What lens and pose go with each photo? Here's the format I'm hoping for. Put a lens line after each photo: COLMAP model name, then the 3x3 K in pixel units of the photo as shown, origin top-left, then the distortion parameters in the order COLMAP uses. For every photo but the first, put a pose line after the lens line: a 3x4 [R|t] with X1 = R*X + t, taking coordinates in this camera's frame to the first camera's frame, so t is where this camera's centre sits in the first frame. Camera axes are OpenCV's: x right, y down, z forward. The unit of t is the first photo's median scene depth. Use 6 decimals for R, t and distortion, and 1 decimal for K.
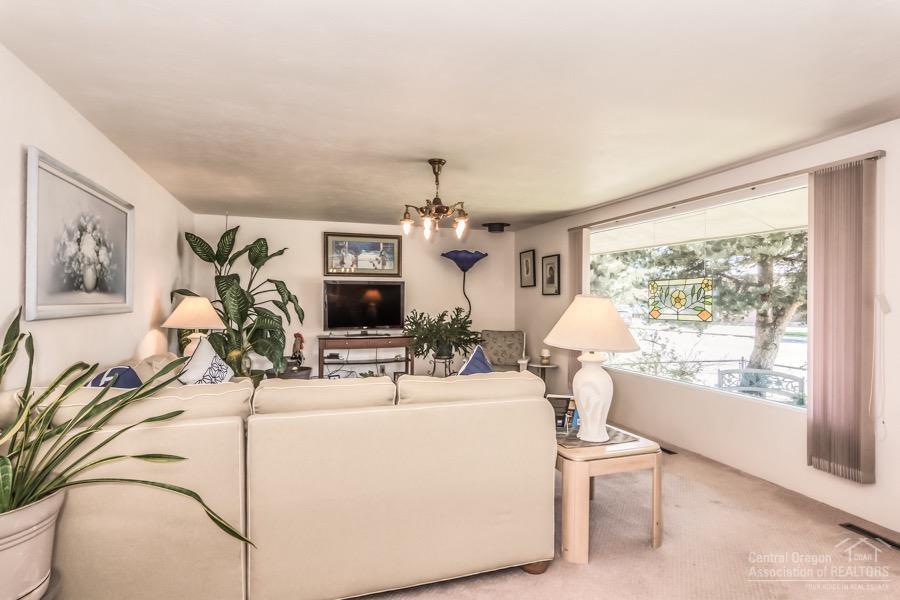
lens RADIAL K [[471.6, 0, 445.3], [0, 471.6, 303.0], [0, 0, 1]] dist [0.001308, 0.000829]
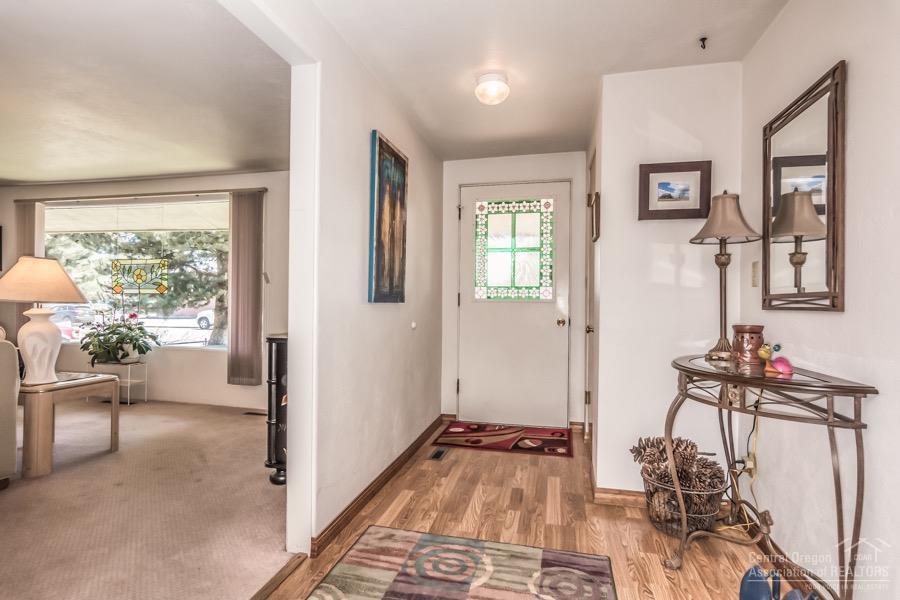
lens RADIAL K [[471.6, 0, 444.7], [0, 471.6, 304.2], [0, 0, 1]] dist [0.001308, 0.000829]
pose [[0.528339, -0.002793, 0.849029, -0.057662], [-0.005330, 0.999964, 0.006606, 0.026241], [-0.849017, -0.008016, 0.528305, -0.146811]]
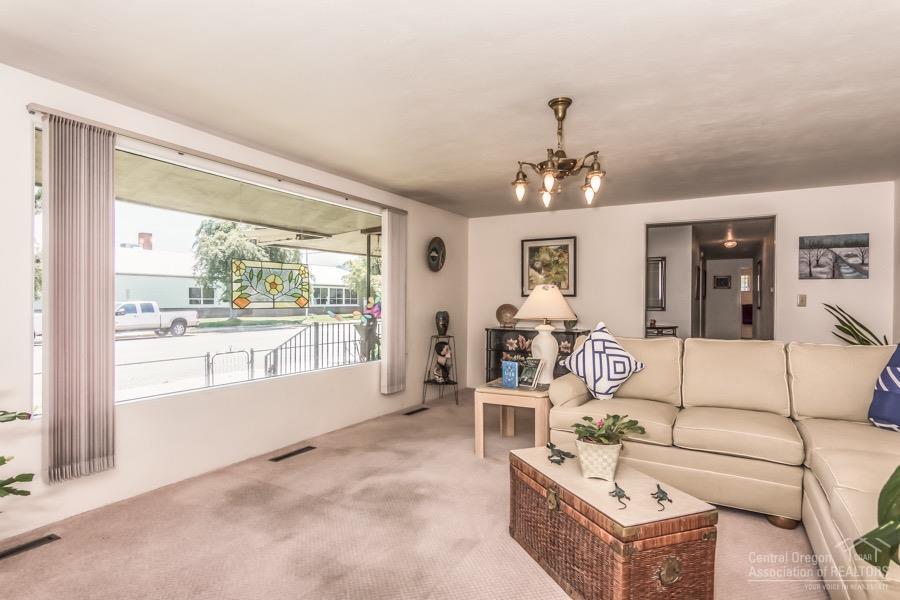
lens RADIAL K [[471.6, 0, 449.5], [0, 471.6, 300.6], [0, 0, 1]] dist [0.001308, 0.000829]
pose [[-0.656526, -0.013757, 0.754178, -0.203007], [-0.011908, 0.999898, 0.007873, 0.005813], [-0.754209, -0.003812, -0.656623, 0.684330]]
